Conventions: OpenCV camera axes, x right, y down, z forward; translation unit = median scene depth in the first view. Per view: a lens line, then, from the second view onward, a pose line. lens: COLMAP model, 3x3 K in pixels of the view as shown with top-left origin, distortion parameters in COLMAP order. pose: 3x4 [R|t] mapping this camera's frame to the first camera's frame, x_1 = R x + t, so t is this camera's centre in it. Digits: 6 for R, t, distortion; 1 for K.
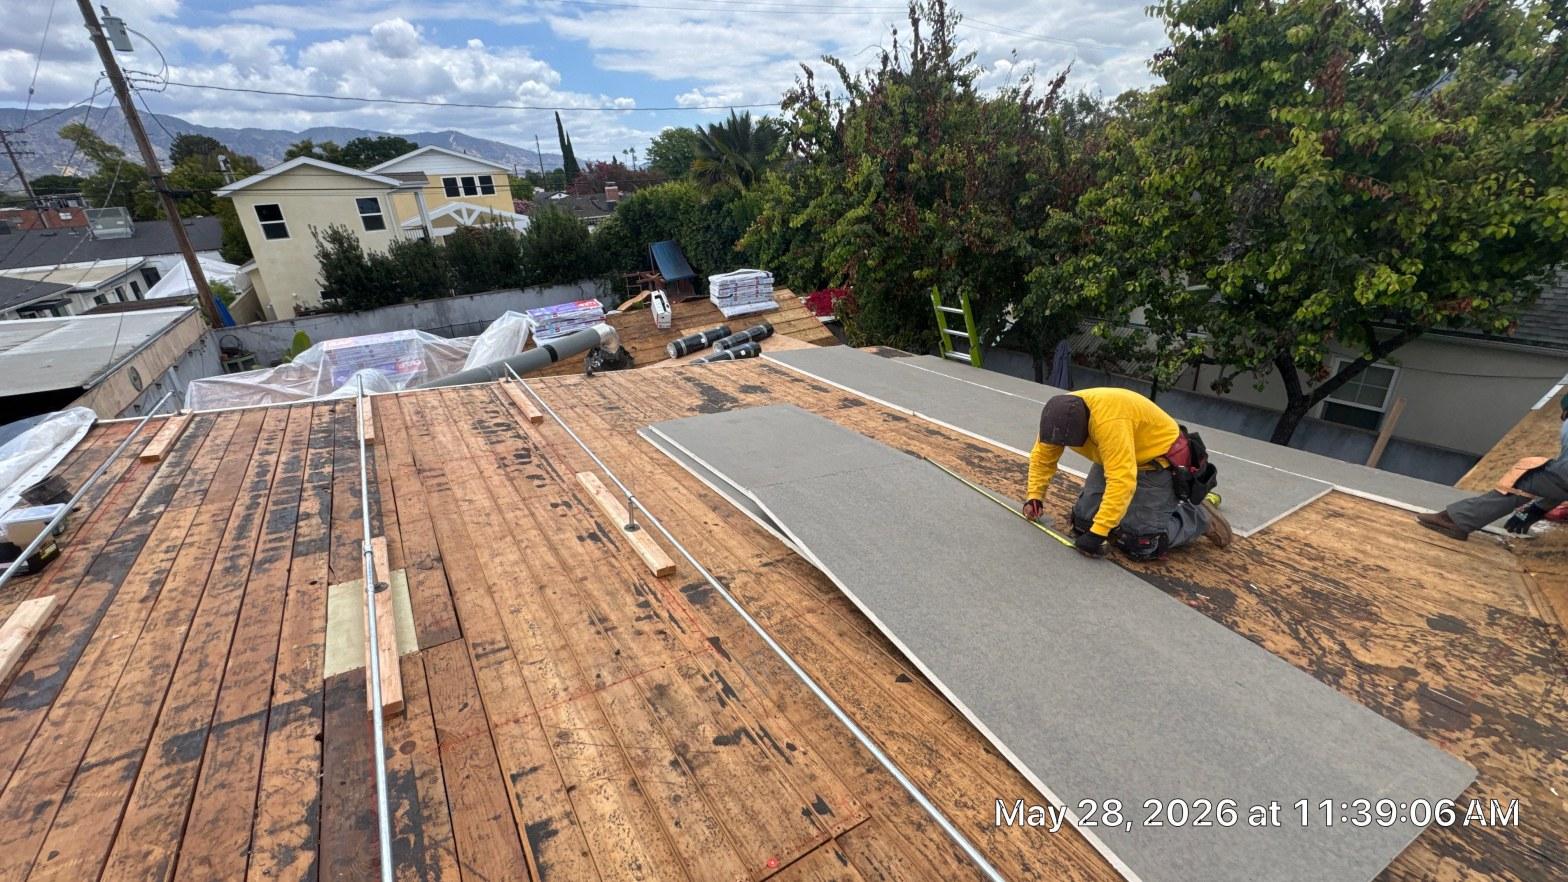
lens RADIAL K [[627.1, 0, 780.7], [0, 627.1, 440.3], [0, 0, 1]] dist [-0.003266, 0.000132]
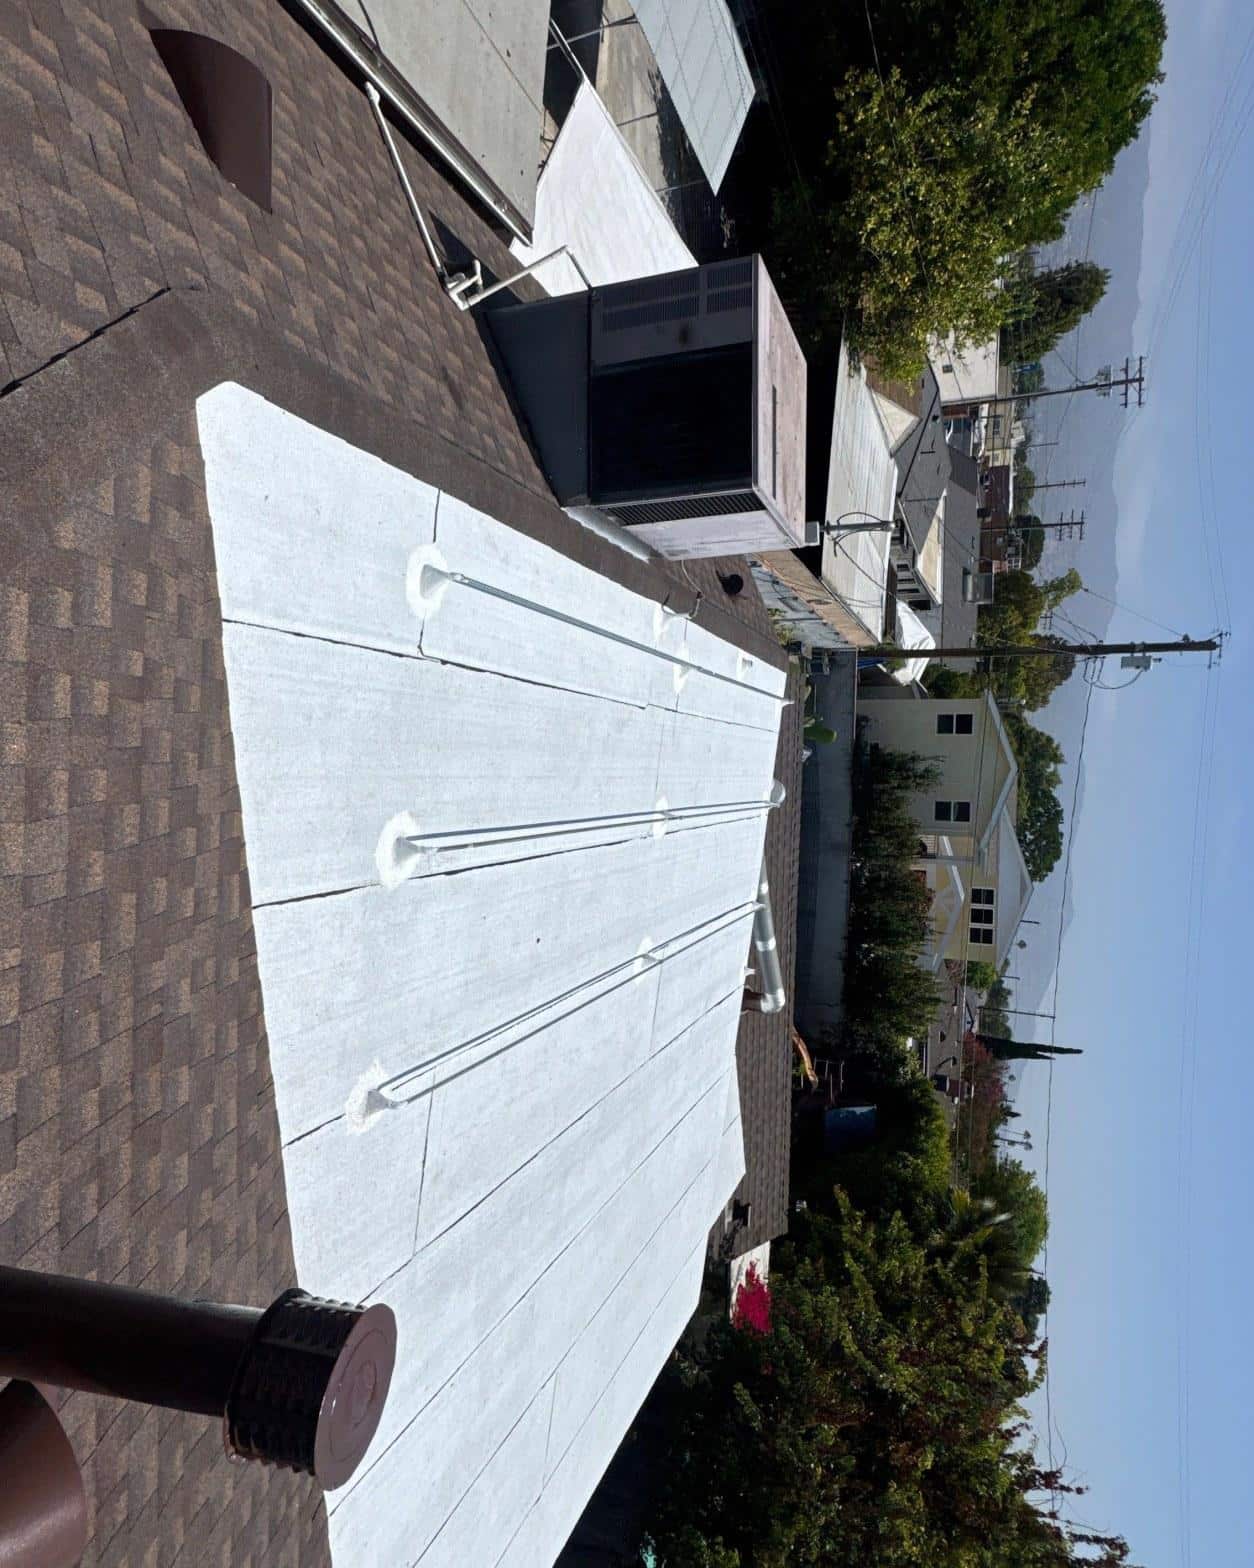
lens RADIAL K [[890.7, 0, 617.9], [0, 890.7, 776.6], [0, 0, 1]] dist [-0.000710, 0.000687]
pose [[-0.287359, 0.837201, -0.465316, 0.063287], [-0.955620, -0.283526, 0.080026, 0.022495], [-0.064932, 0.467661, 0.881520, -0.169334]]
